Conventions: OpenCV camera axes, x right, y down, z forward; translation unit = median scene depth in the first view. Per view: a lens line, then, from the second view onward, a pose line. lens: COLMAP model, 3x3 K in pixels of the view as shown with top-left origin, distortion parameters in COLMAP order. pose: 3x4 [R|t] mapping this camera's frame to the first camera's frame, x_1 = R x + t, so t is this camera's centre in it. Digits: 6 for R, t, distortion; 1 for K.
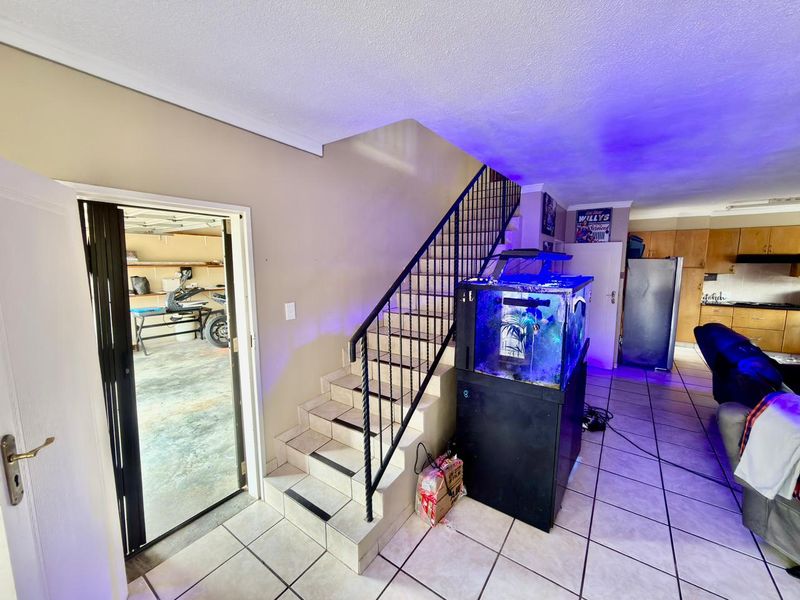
lens RADIAL K [[317.7, 0, 400.0], [0, 317.7, 300.0], [0, 0, 1]] dist [-0.003047, 0.000206]
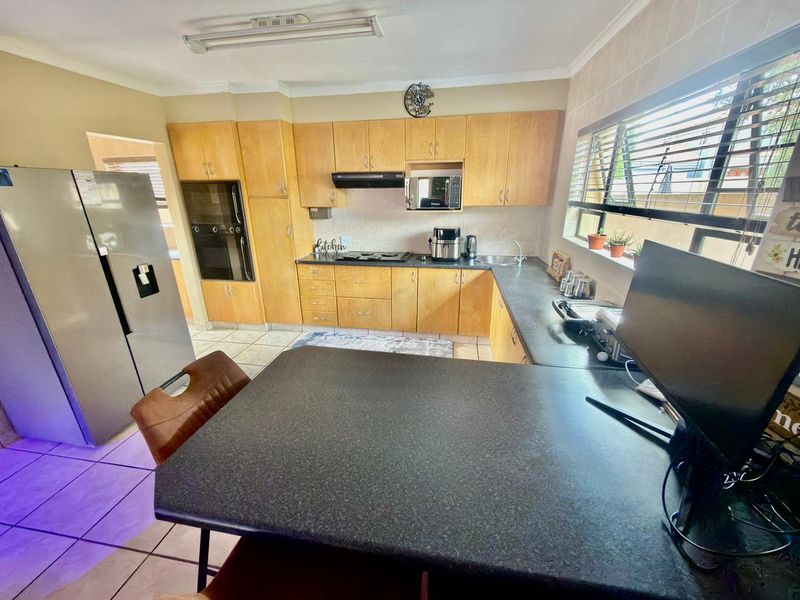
lens RADIAL K [[317.7, 0, 400.0], [0, 317.7, 300.0], [0, 0, 1]] dist [-0.003047, 0.000206]
pose [[0.900699, -0.147592, 0.408605, 1.049143], [0.056533, 0.972345, 0.226602, -0.050392], [-0.430750, -0.181000, 0.884134, 0.459479]]
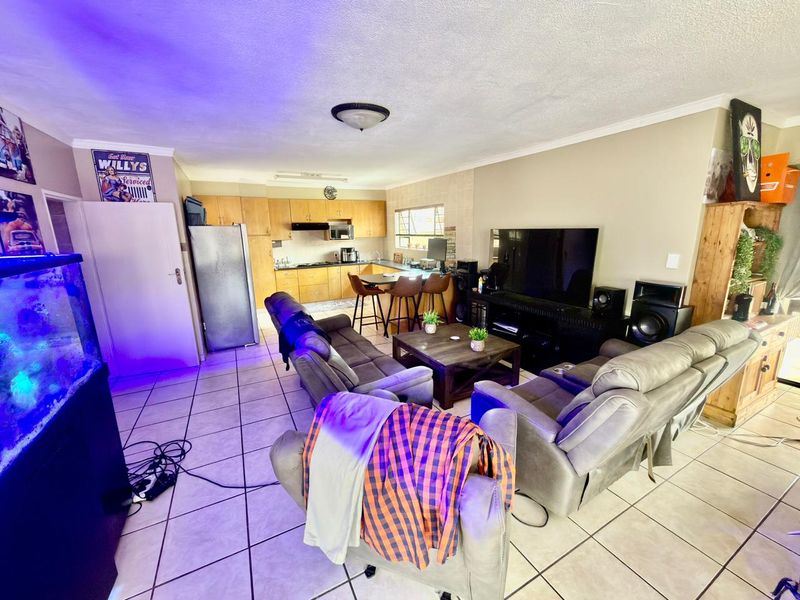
lens RADIAL K [[317.7, 0, 400.0], [0, 317.7, 300.0], [0, 0, 1]] dist [-0.003047, 0.000206]
pose [[0.443370, -0.199497, 0.873856, 0.214980], [0.121960, 0.979277, 0.161685, -0.010280], [-0.888003, 0.034889, 0.458513, 0.160699]]
